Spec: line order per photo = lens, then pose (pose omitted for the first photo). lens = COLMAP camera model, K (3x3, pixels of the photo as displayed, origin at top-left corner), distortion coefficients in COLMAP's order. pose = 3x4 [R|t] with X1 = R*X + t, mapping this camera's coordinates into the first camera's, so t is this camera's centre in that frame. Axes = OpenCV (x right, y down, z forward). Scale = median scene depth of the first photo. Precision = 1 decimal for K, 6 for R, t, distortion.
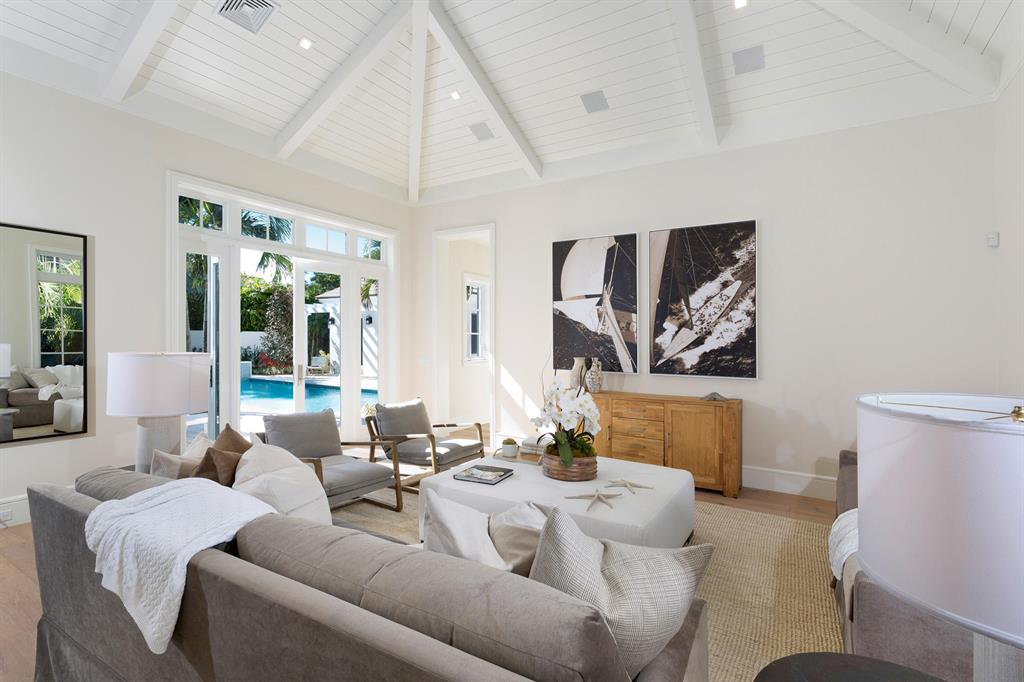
lens RADIAL K [[488.0, 0, 512.4], [0, 488.0, 333.4], [0, 0, 1]] dist [-0.000723, 0.000971]
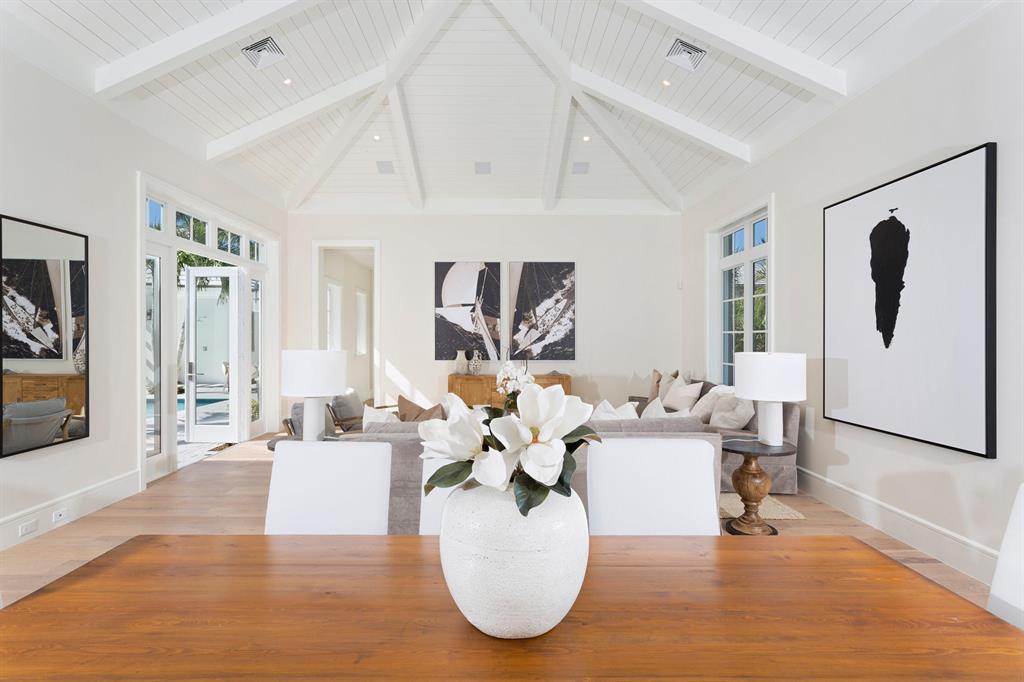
lens RADIAL K [[488.0, 0, 508.0], [0, 488.0, 330.6], [0, 0, 1]] dist [-0.000723, 0.000971]
pose [[0.835213, -0.002082, 0.549923, -0.514485], [0.001513, 0.999998, 0.001488, -0.007672], [-0.549925, -0.000411, 0.835214, -0.200341]]
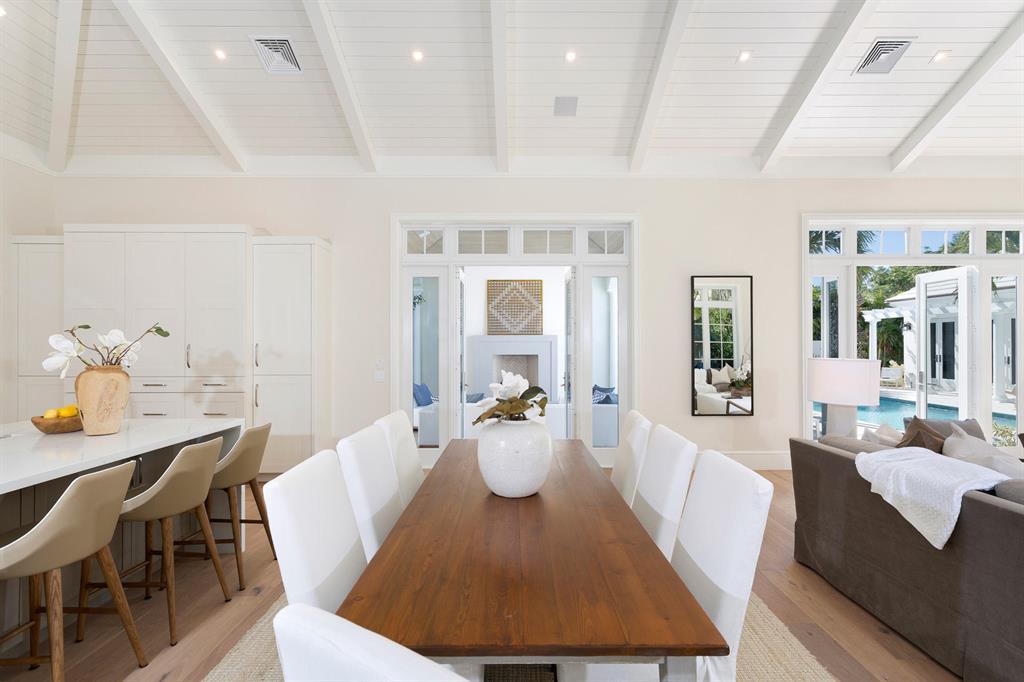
lens RADIAL K [[488.0, 0, 512.3], [0, 488.0, 345.5], [0, 0, 1]] dist [-0.000723, 0.000971]
pose [[0.527730, -0.010715, -0.849345, -0.029919], [0.016077, 0.999867, -0.002625, -0.004280], [0.849260, -0.012270, 0.527832, -0.246027]]
